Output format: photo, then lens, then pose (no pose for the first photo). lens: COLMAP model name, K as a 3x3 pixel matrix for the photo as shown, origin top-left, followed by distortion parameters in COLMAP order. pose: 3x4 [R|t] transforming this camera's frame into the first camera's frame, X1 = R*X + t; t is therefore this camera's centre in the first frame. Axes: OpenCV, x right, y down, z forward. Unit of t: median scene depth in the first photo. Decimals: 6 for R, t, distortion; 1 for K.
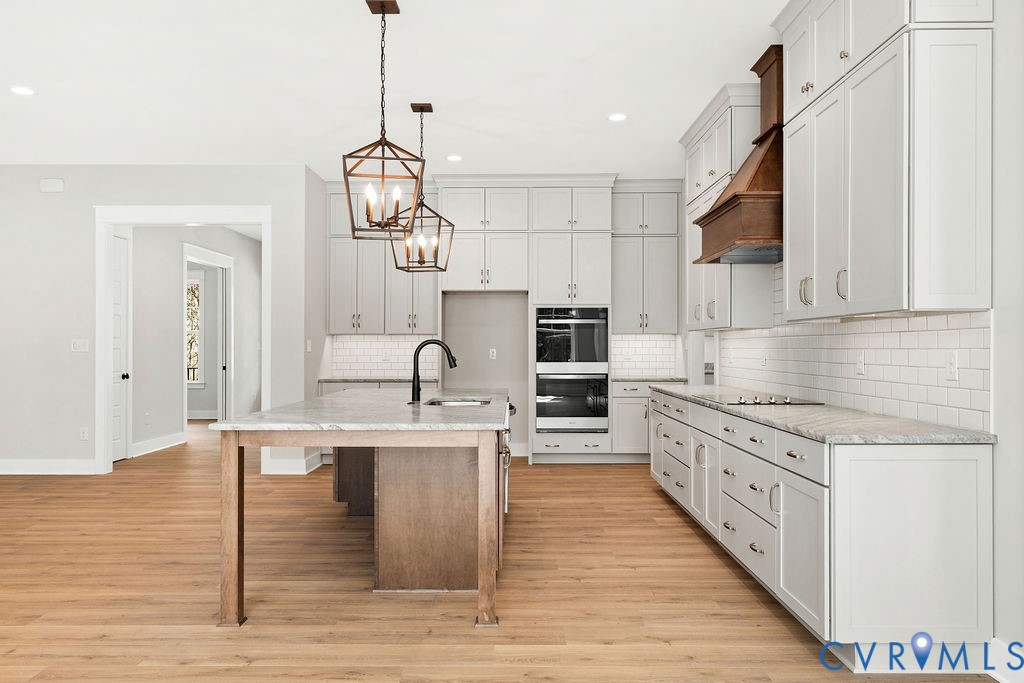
lens RADIAL K [[745.9, 0, 512.0], [0, 745.9, 341.5], [0, 0, 1]] dist [-0.001088, -0.000207]
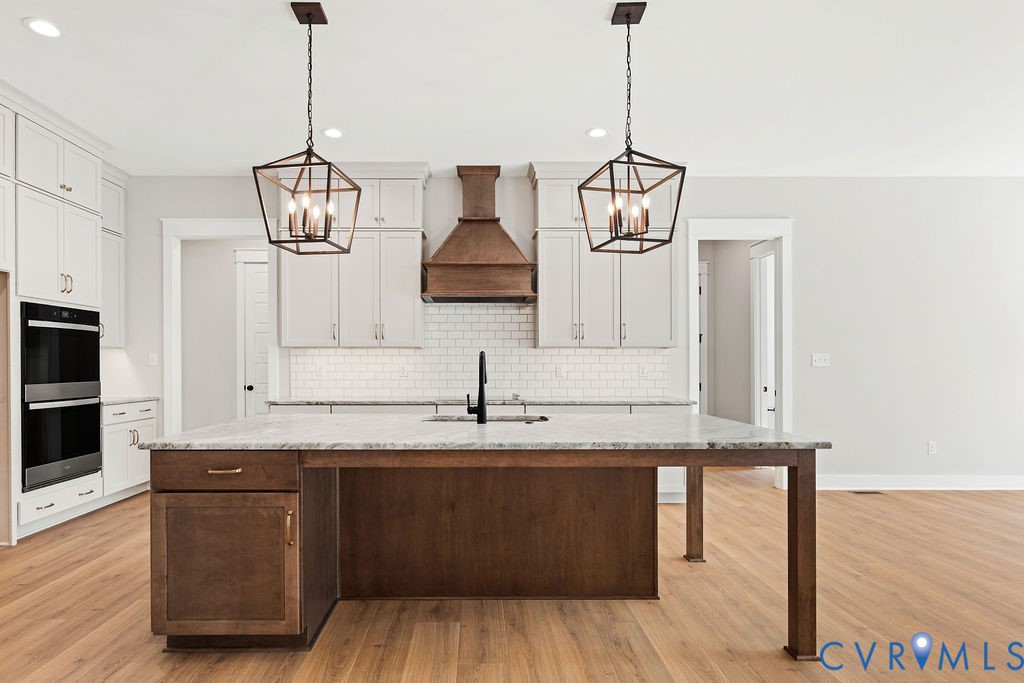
lens RADIAL K [[541.2, 0, 510.9], [0, 541.2, 360.9], [0, 0, 1]] dist [0.001862, 0.000289]
pose [[-0.012236, 0.002802, 0.999921, -0.445205], [-0.007387, 0.999969, -0.002893, 0.004336], [-0.999898, -0.007422, -0.012215, 0.578622]]
